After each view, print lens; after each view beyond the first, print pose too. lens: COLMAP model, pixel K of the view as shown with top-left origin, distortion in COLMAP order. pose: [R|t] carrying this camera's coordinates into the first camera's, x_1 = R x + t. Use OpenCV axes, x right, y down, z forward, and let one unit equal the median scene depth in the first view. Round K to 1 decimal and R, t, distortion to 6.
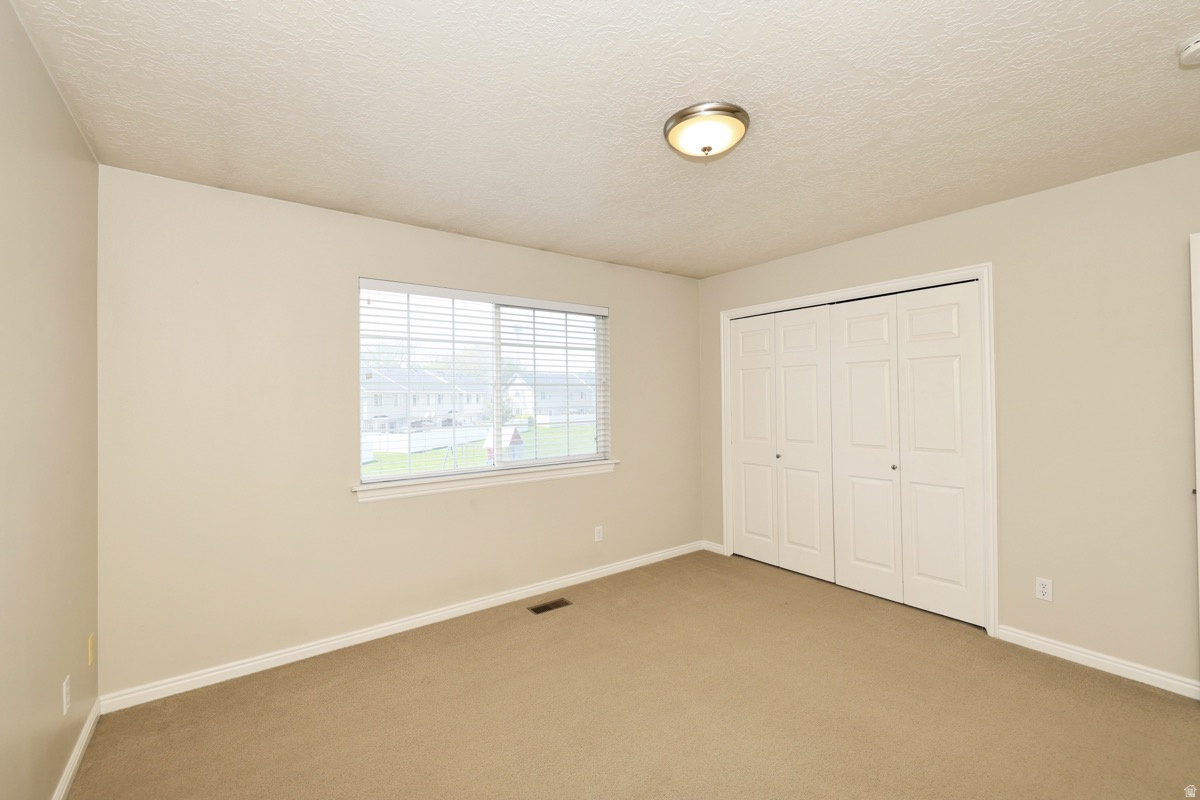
lens RADIAL K [[508.0, 0, 600.0], [0, 508.0, 400.0], [0, 0, 1]] dist [-0.000030, -0.000047]
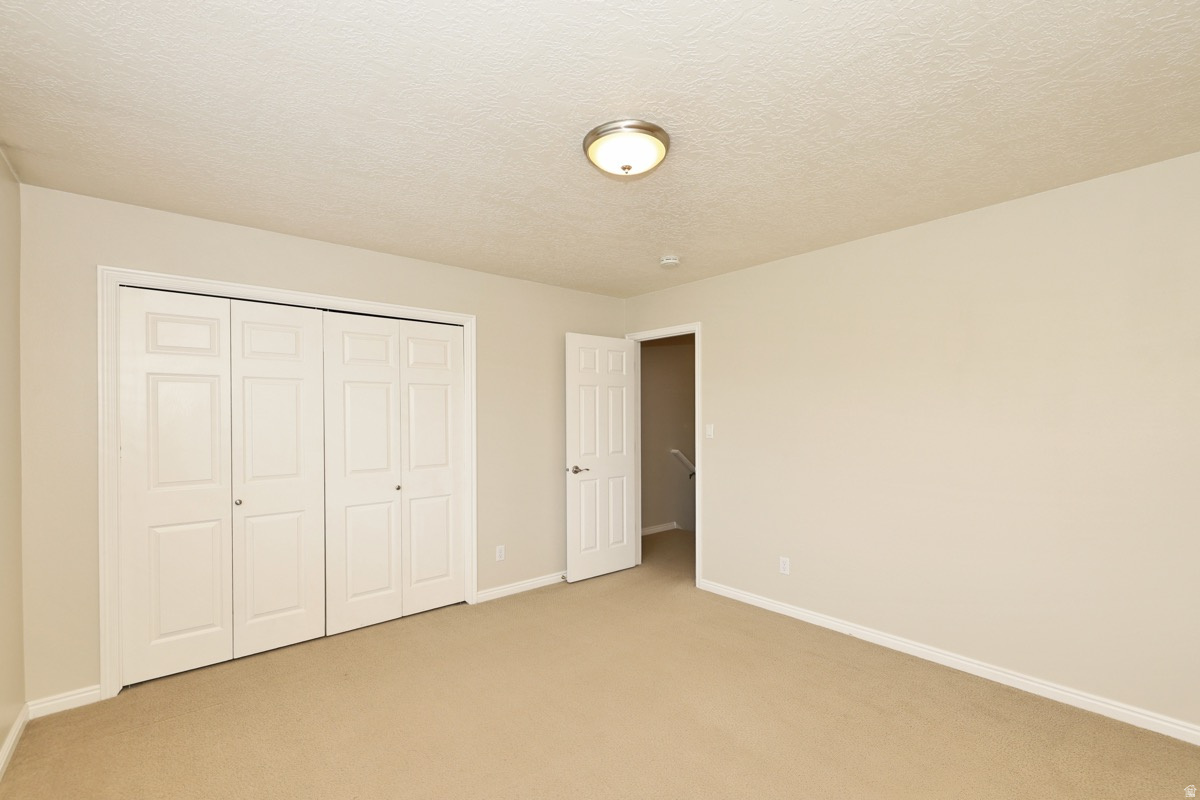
lens RADIAL K [[514.9, 0, 600.0], [0, 514.9, 425.7], [0, 0, 1]] dist [0.000823, 0.000069]
pose [[-0.068803, -0.005757, 0.997614, -0.516736], [0.005470, 0.999966, 0.006148, 0.002956], [-0.997615, 0.005880, -0.068769, 0.704179]]
